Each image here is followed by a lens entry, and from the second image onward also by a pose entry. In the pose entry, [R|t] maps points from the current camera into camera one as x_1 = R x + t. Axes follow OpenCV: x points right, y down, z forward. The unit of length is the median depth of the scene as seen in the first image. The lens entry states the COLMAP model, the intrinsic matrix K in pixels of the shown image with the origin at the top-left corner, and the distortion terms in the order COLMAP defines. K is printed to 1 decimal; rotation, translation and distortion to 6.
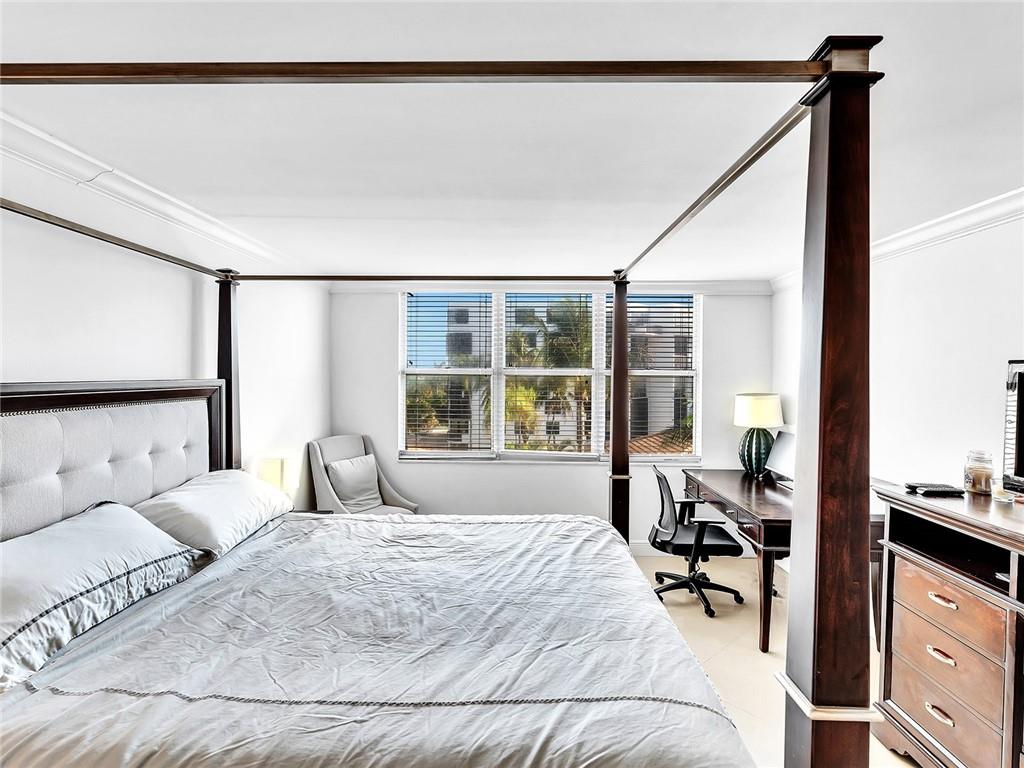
lens RADIAL K [[526.1, 0, 513.9], [0, 526.1, 385.4], [0, 0, 1]] dist [0.000904, 0.000041]
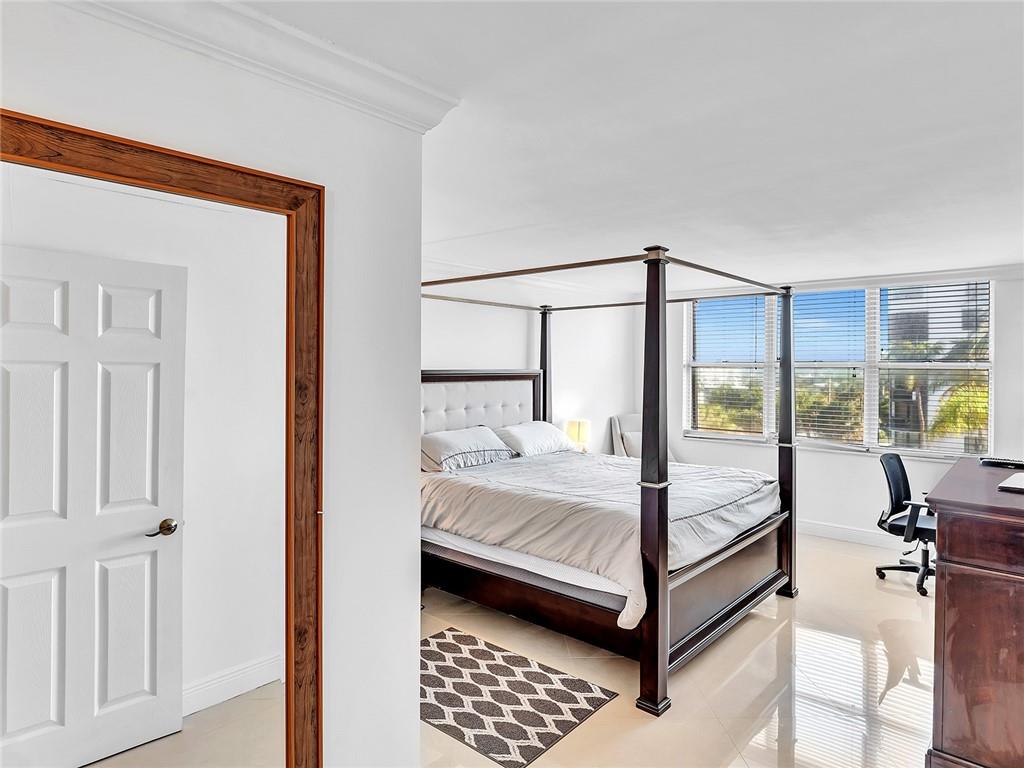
lens RADIAL K [[625.6, 0, 502.6], [0, 625.6, 364.4], [0, 0, 1]] dist [-0.003023, 0.000654]
pose [[0.760430, -0.002801, -0.649413, 0.676792], [-0.015326, 0.999635, -0.022258, 0.019270], [0.649239, 0.026879, 0.760110, -0.638550]]
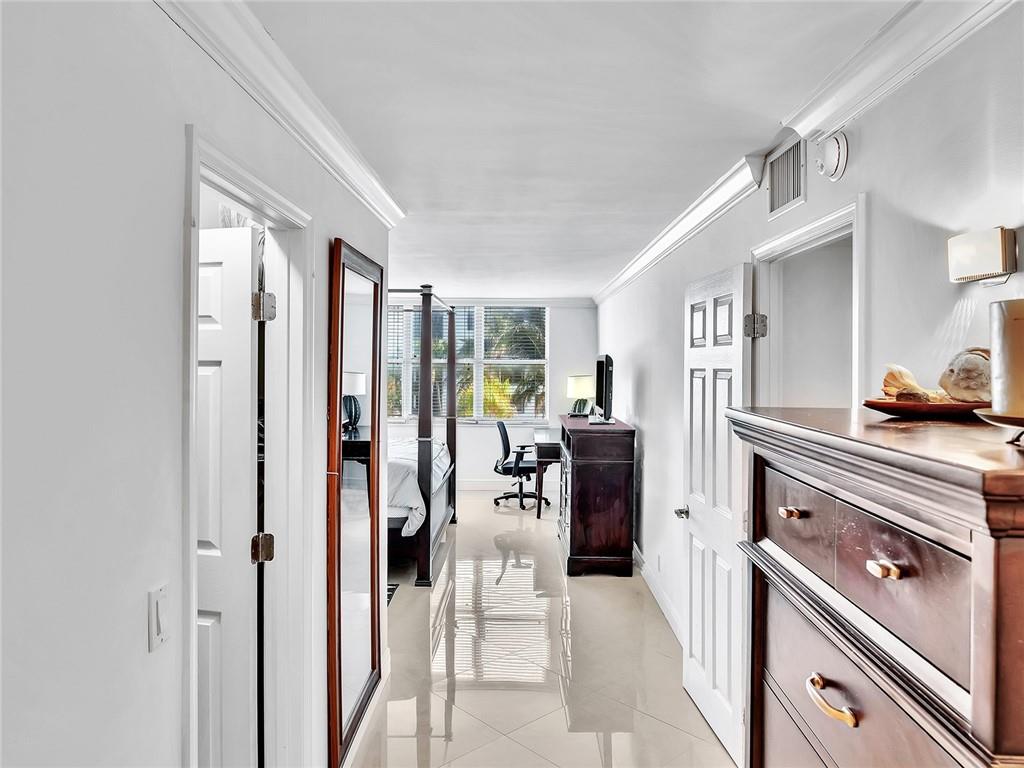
lens RADIAL K [[704.5, 0, 514.2], [0, 704.5, 363.8], [0, 0, 1]] dist [0.001404, 0.000071]
pose [[0.999970, -0.000591, 0.007750, 0.405885], [0.000764, 0.999751, -0.022308, 0.039553], [-0.007735, 0.022313, 0.999721, -1.497947]]
